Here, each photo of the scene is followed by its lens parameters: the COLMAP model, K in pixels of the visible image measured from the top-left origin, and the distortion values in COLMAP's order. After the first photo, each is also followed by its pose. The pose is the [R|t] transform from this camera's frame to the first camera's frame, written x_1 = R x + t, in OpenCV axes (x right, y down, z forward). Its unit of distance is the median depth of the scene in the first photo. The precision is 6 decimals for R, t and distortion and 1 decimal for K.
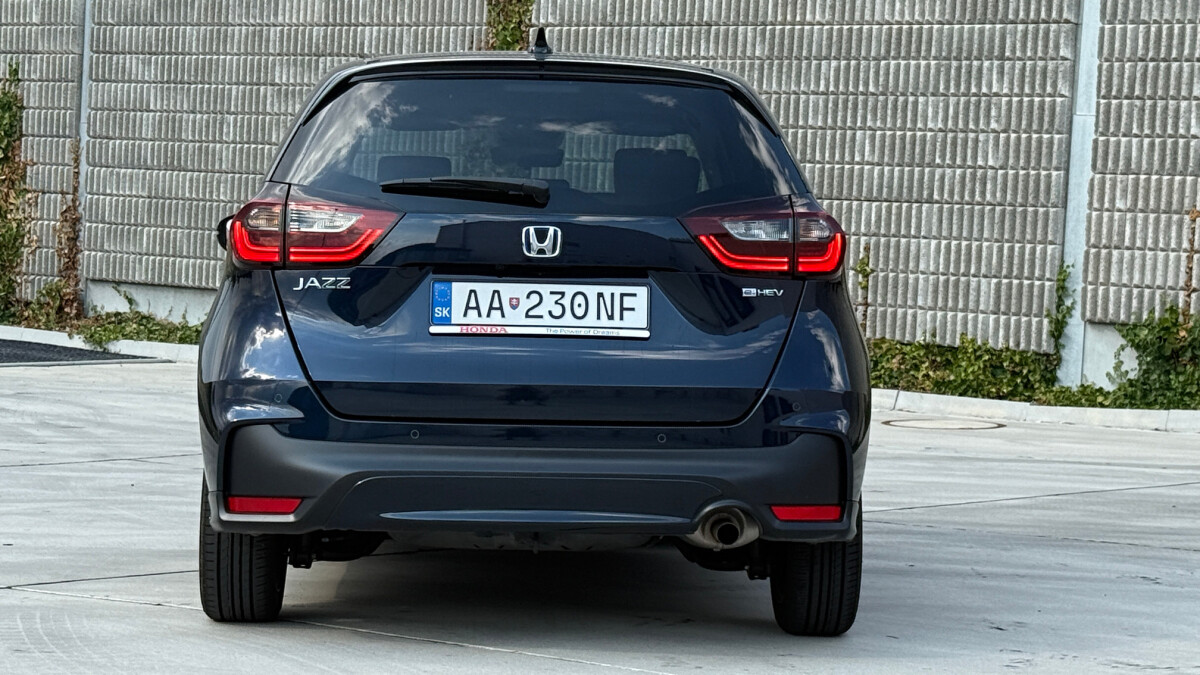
lens RADIAL K [[2793.4, 0, 597.6], [0, 2793.4, 346.0], [0, 0, 1]] dist [0.146154, 0.000000]
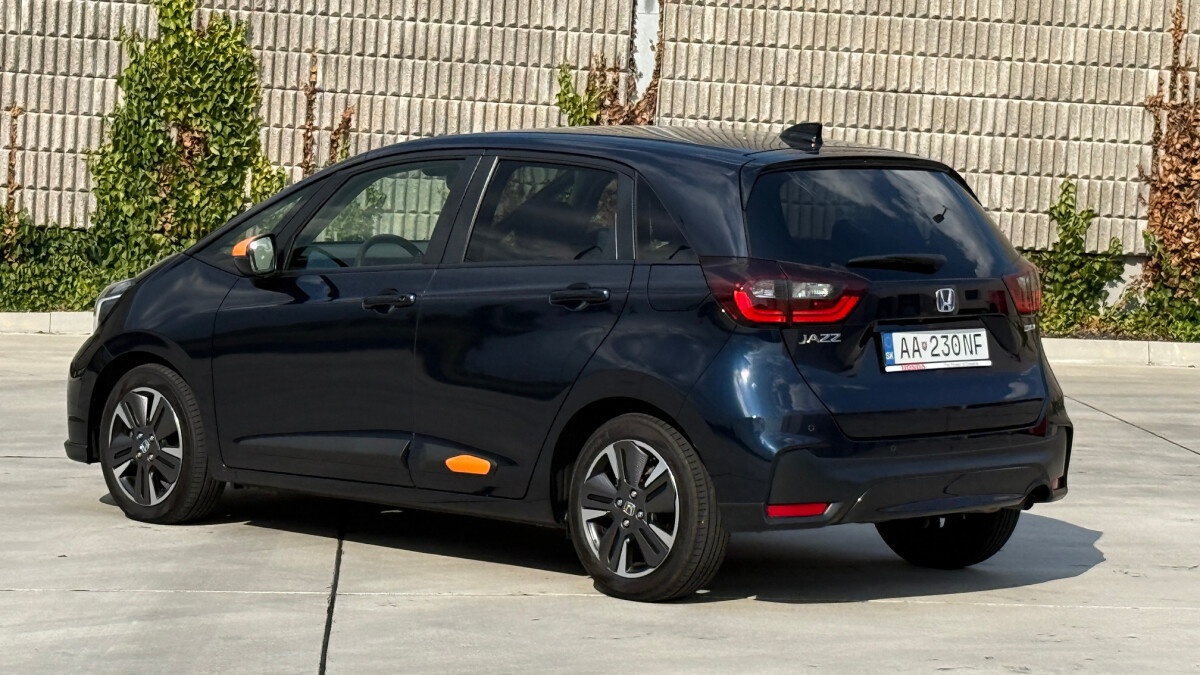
lens RADIAL K [[3455.7, 0, 576.2], [0, 3455.7, 332.1], [0, 0, 1]] dist [0.123169, 0.000000]
pose [[0.743220, -0.051106, 0.667092, -1.193563], [0.008416, 0.997714, 0.067058, -0.127422], [-0.668994, -0.044224, 0.741951, -0.120769]]
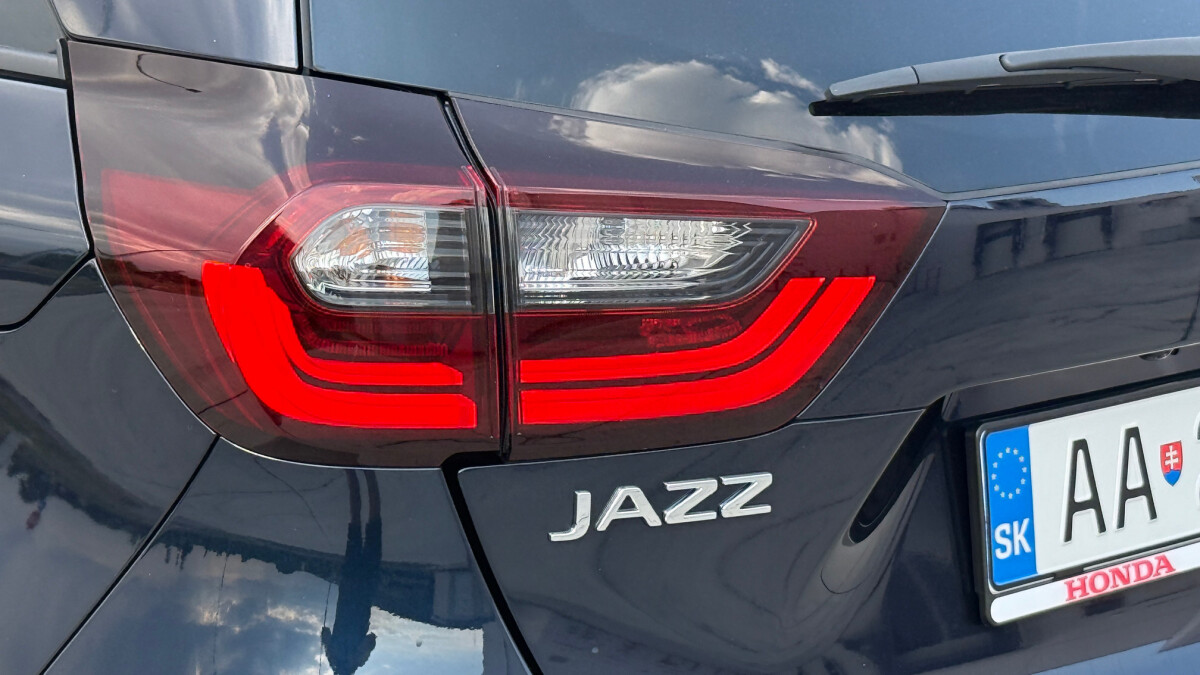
lens RADIAL K [[3455.7, 0, 599.9], [0, 3455.7, 337.9], [0, 0, 1]] dist [0.123169, 0.000000]
pose [[0.741031, -0.140070, 0.656699, -0.286405], [-0.012772, 0.974884, 0.222348, -0.099617], [-0.671349, -0.173154, 0.720630, 0.737549]]
